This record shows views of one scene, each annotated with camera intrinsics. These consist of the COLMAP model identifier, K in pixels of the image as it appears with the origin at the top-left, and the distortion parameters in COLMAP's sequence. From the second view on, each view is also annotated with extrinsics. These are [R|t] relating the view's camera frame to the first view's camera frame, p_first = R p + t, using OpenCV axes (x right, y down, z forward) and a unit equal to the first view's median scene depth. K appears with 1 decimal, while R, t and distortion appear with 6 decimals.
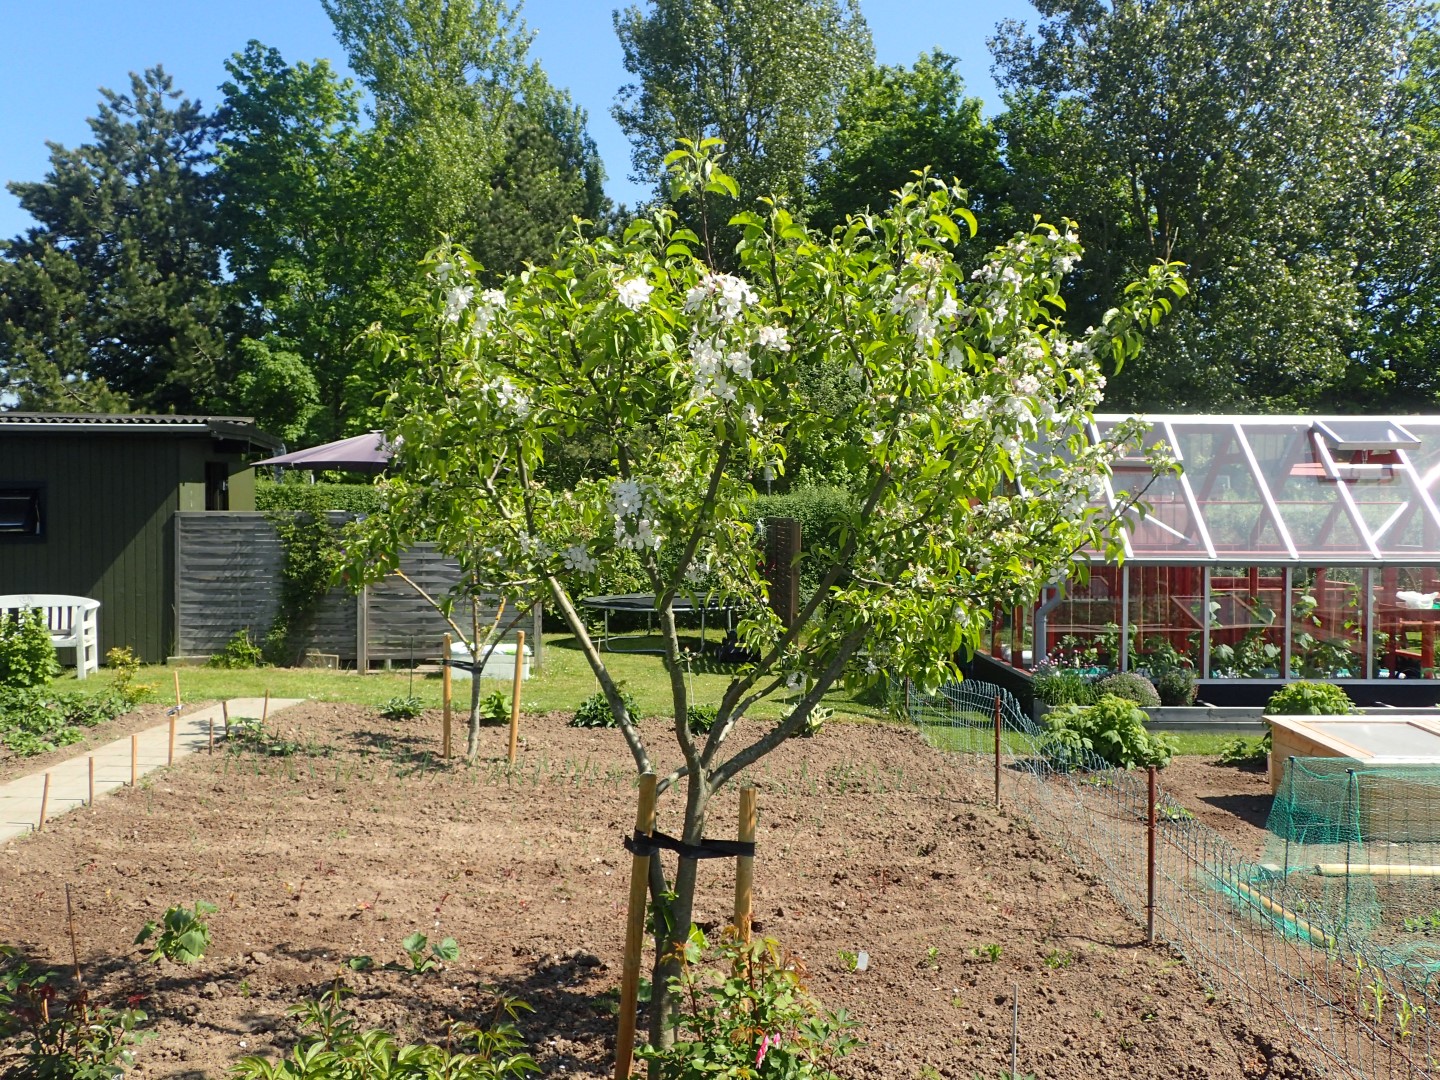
lens RADIAL K [[1273.1, 0, 720.0], [0, 1273.1, 530.4], [0, 0, 1]] dist [-0.004486, -0.000669]
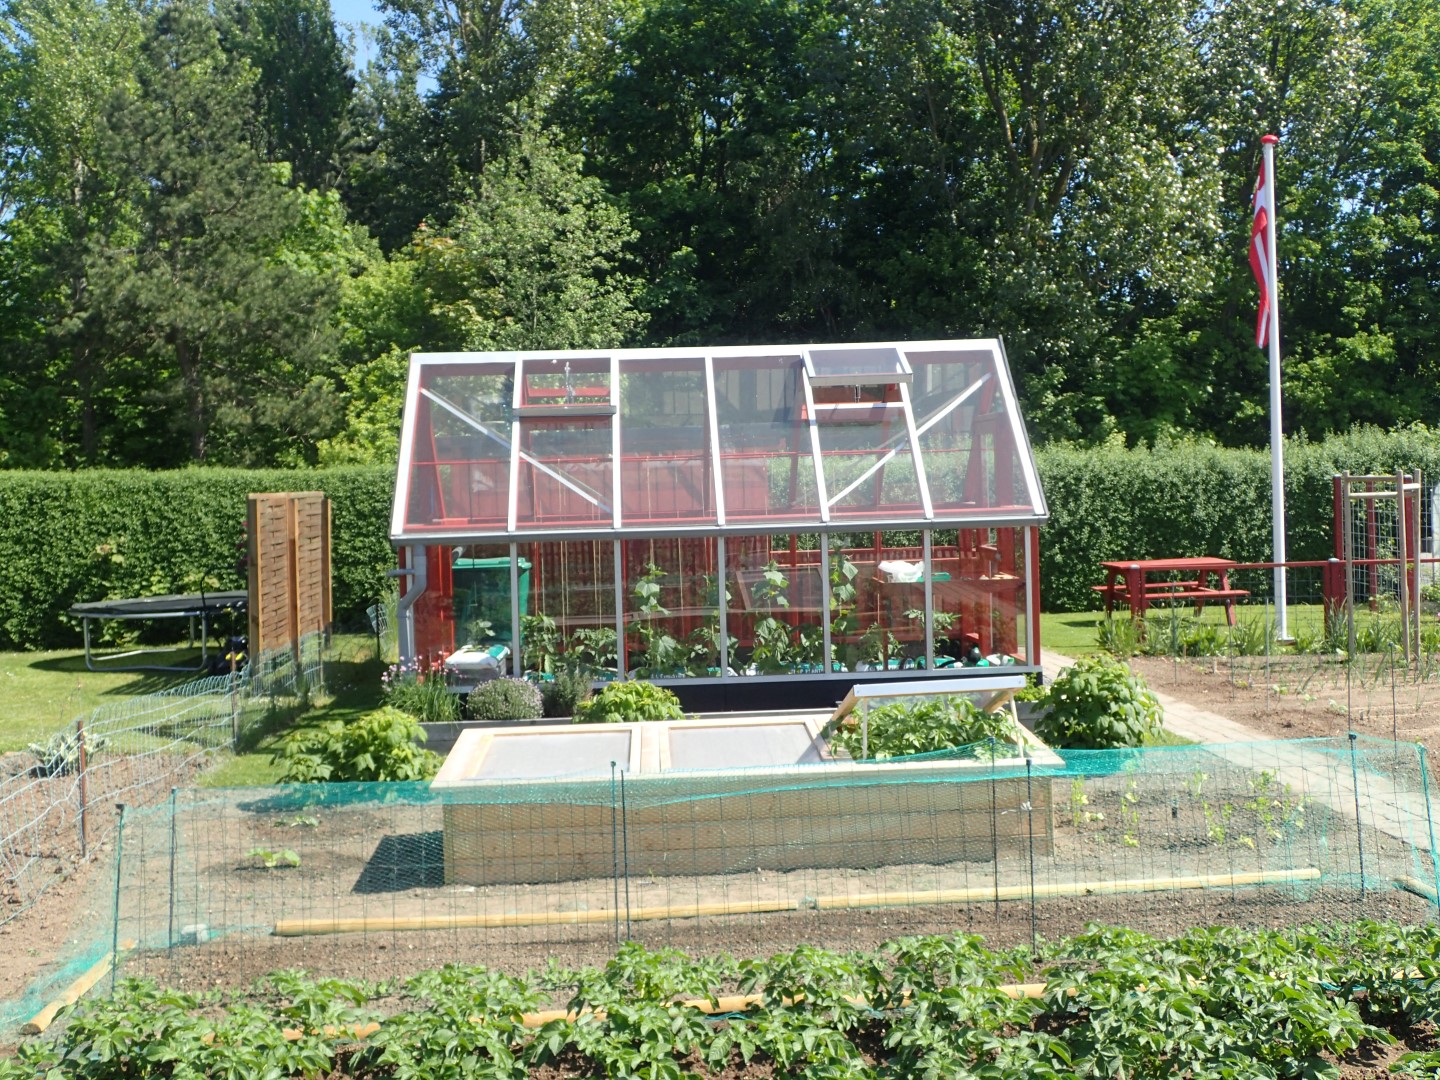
lens RADIAL K [[1575.2, 0, 720.0], [0, 1575.2, 544.4], [0, 0, 1]] dist [-0.010301, 0.000000]
pose [[0.998464, -0.038211, 0.040115, 0.377113], [0.037116, 0.998927, 0.027715, 0.006033], [-0.041131, -0.026183, 0.998811, 0.011554]]
